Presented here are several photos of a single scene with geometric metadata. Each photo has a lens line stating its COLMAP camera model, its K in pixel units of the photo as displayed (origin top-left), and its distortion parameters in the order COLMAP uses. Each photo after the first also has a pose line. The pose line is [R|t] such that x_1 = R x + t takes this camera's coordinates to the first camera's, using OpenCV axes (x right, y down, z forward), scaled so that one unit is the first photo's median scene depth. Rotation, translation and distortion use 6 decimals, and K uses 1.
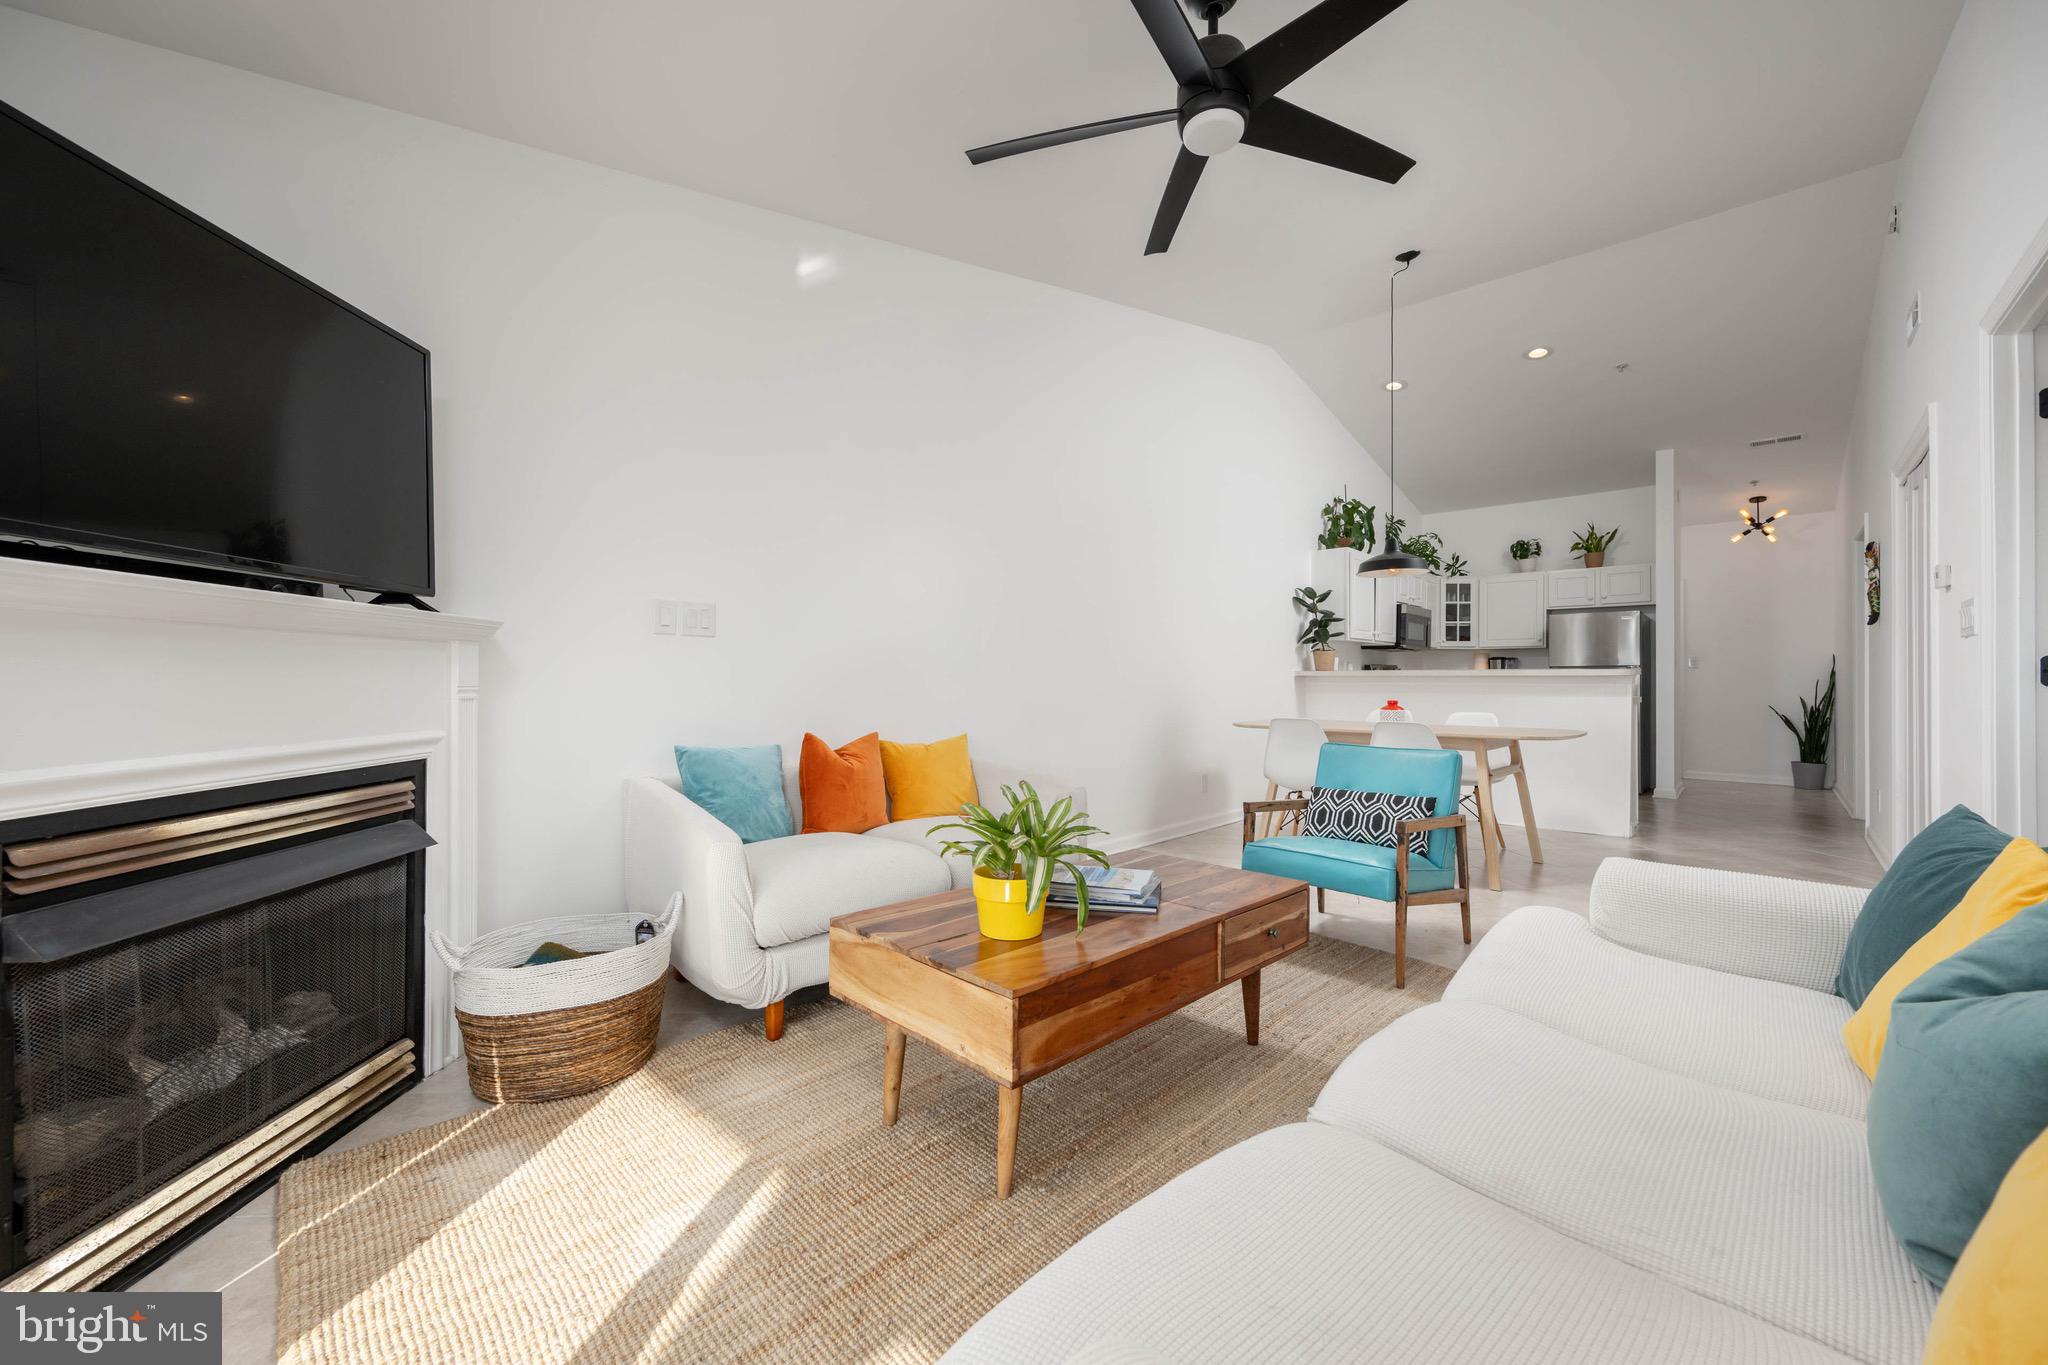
lens RADIAL K [[794.4, 0, 1021.9], [0, 794.4, 675.4], [0, 0, 1]] dist [0.001199, -0.000002]
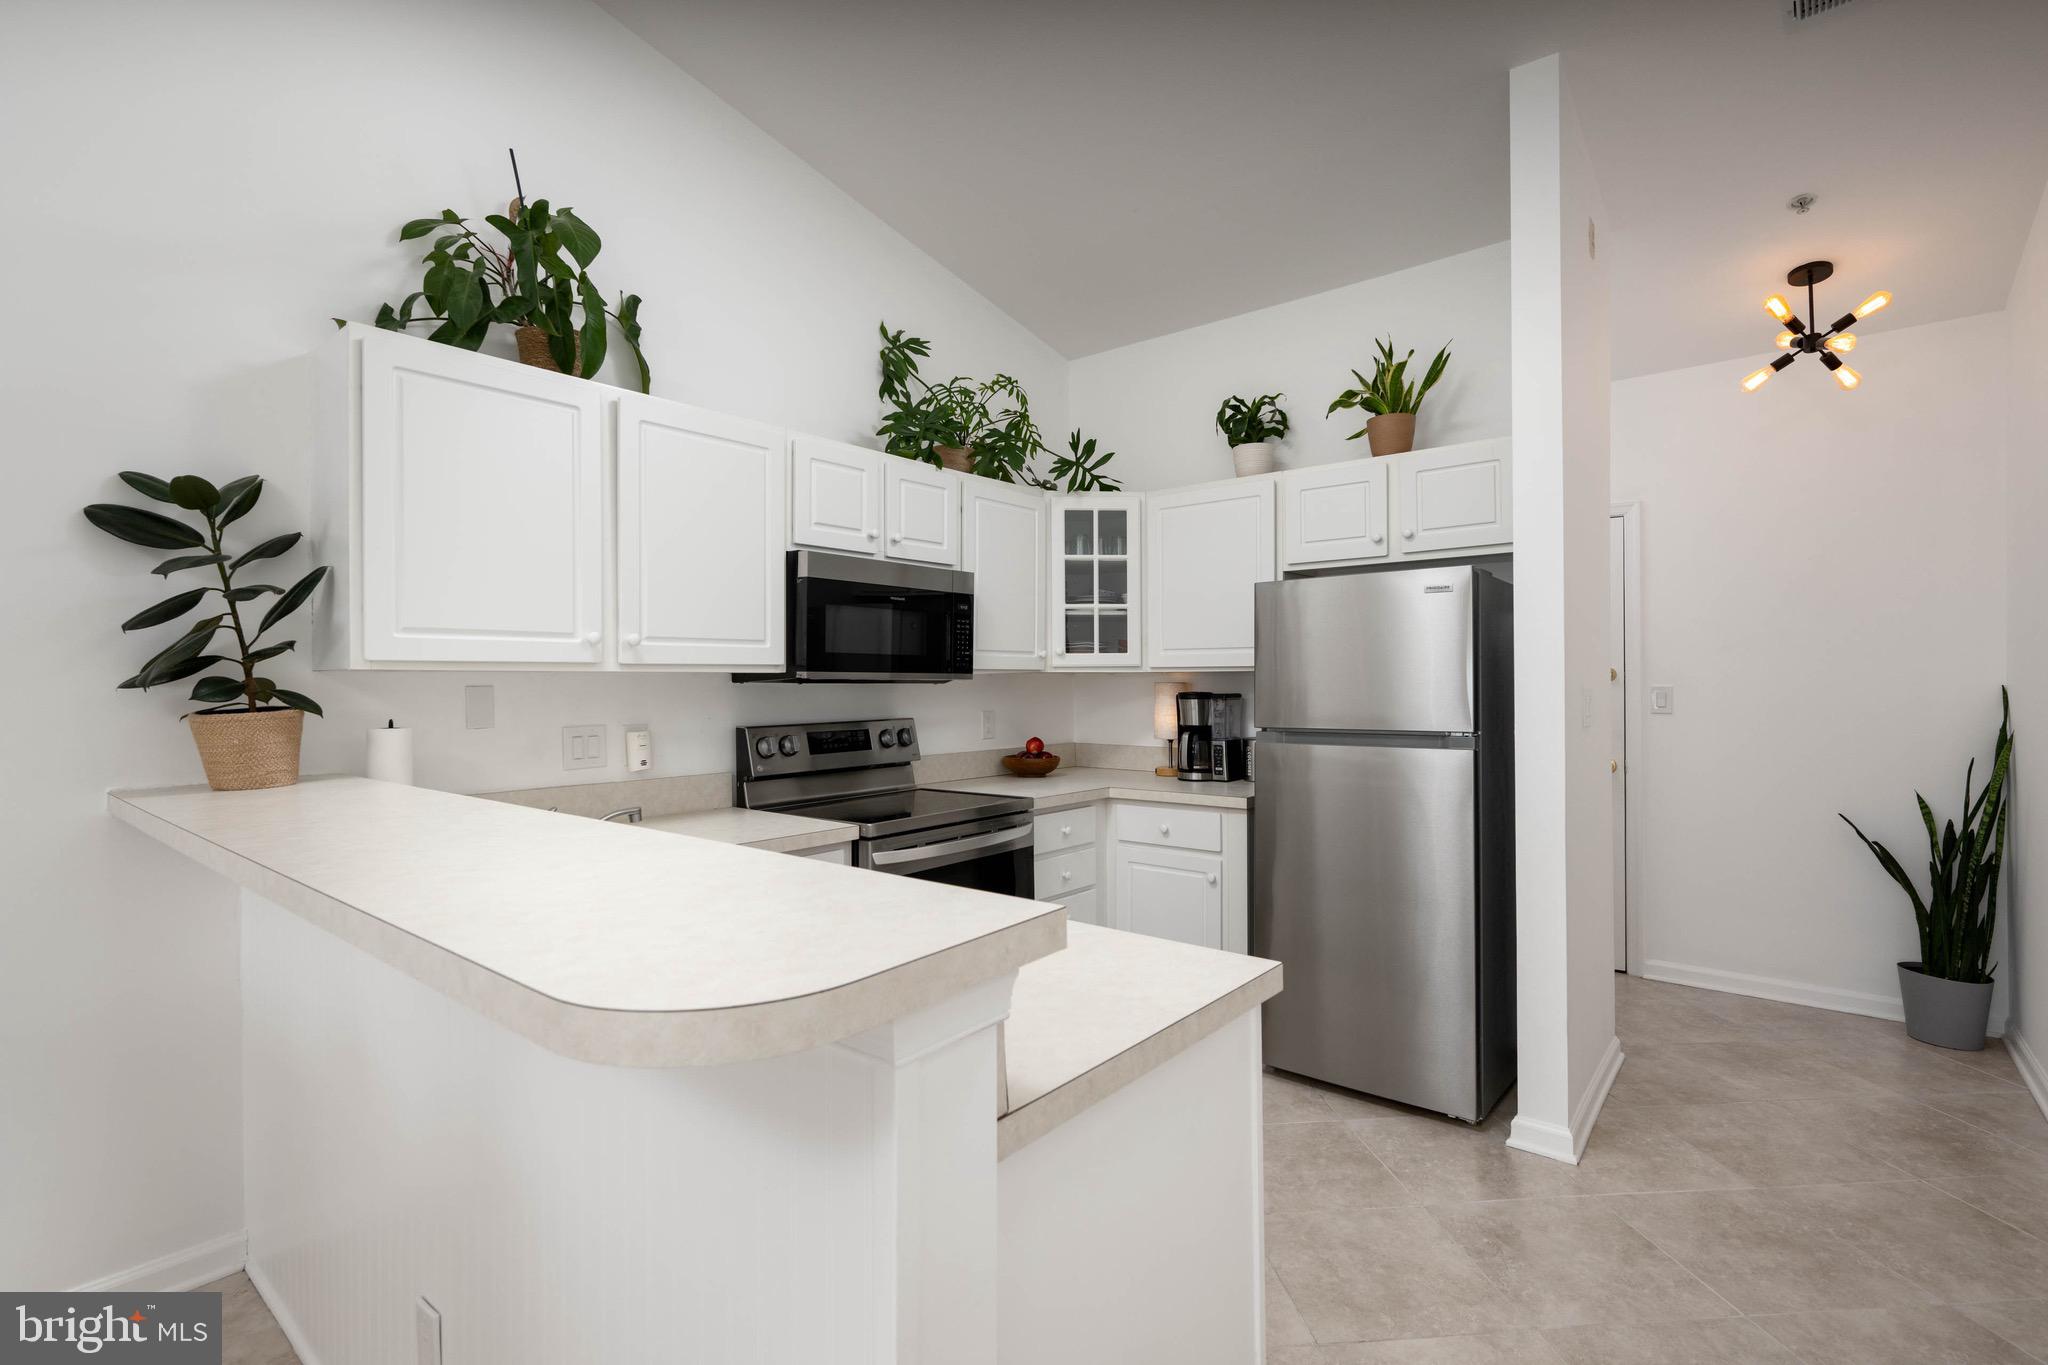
lens RADIAL K [[924.8, 0, 1025.9], [0, 924.8, 681.5], [0, 0, 1]] dist [0.003778, 0.000649]
pose [[0.998626, -0.009839, 0.051476, 0.513349], [0.009559, 0.999938, 0.005698, -0.033332], [-0.051529, -0.005198, 0.998658, 0.561015]]
